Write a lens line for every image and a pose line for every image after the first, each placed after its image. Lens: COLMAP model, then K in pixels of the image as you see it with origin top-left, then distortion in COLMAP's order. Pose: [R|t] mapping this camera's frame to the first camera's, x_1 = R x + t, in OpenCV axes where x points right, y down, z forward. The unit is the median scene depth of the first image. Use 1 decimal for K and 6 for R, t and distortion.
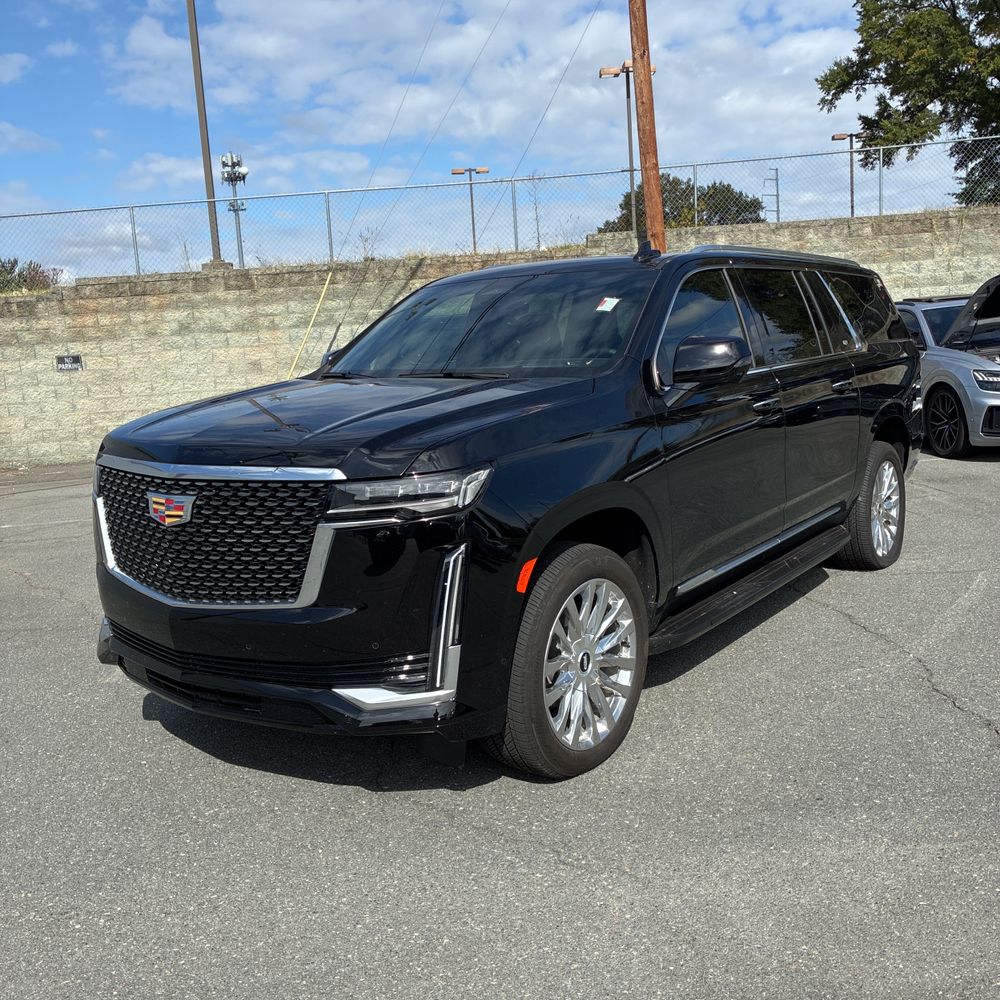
lens RADIAL K [[983.7, 0, 501.0], [0, 983.7, 502.8], [0, 0, 1]] dist [0.003013, 0.023052]
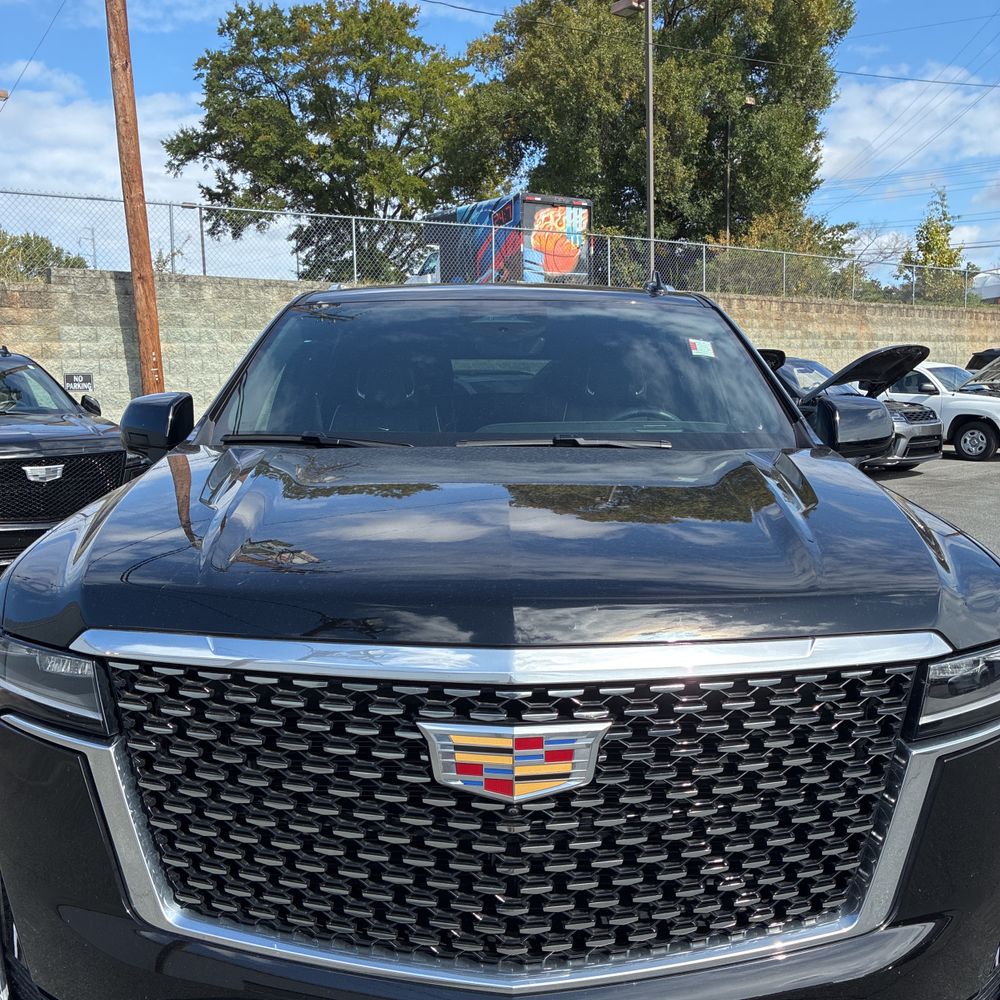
lens RADIAL K [[1013.0, 0, 498.2], [0, 1013.0, 498.3], [0, 0, 1]] dist [0.002636, 0.015372]
pose [[0.802761, -0.017468, 0.596044, -0.115045], [0.061311, 0.996691, -0.053365, -0.015744], [-0.593140, 0.079384, 0.801176, 0.125717]]
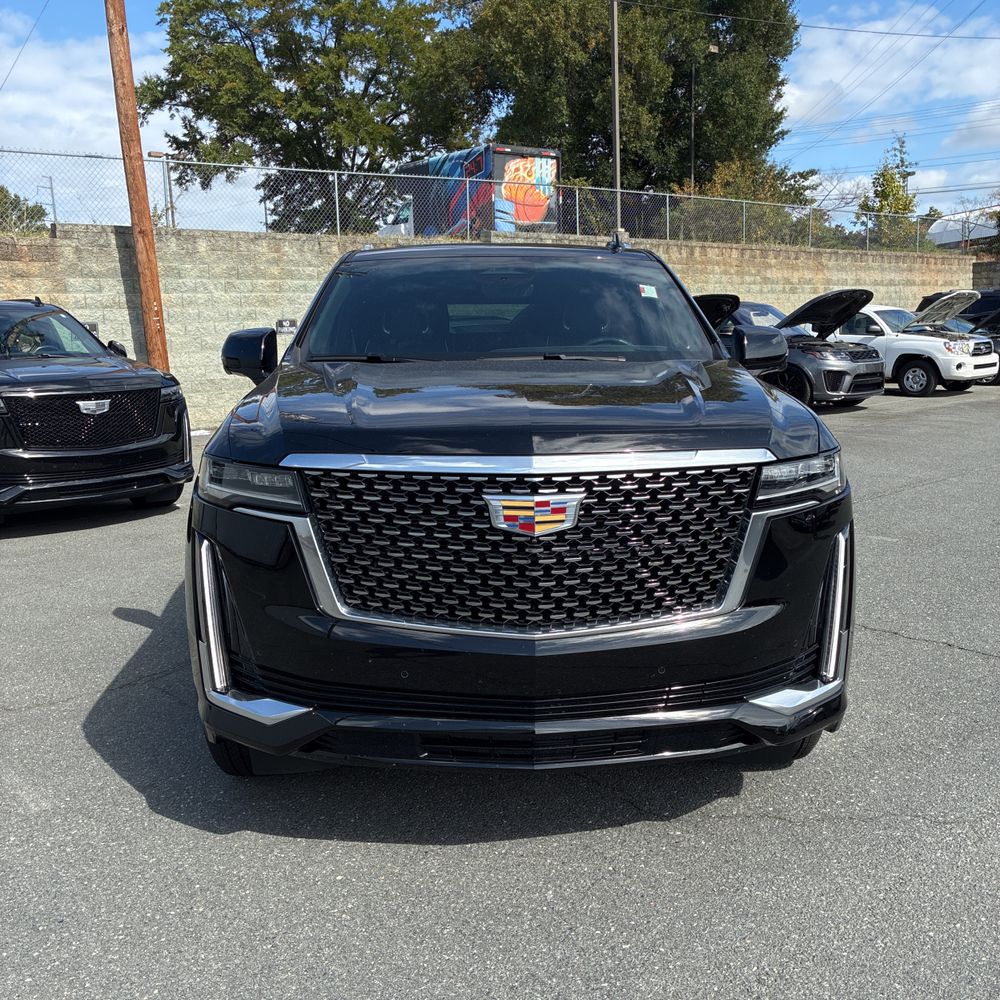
lens RADIAL K [[1003.6, 0, 500.1], [0, 1003.6, 493.8], [0, 0, 1]] dist [0.013097, -0.004301]
pose [[0.783854, -0.057226, 0.618302, -0.163394], [0.076337, 0.997072, -0.004494, -0.001574], [-0.616235, 0.050722, 0.785928, 0.075990]]
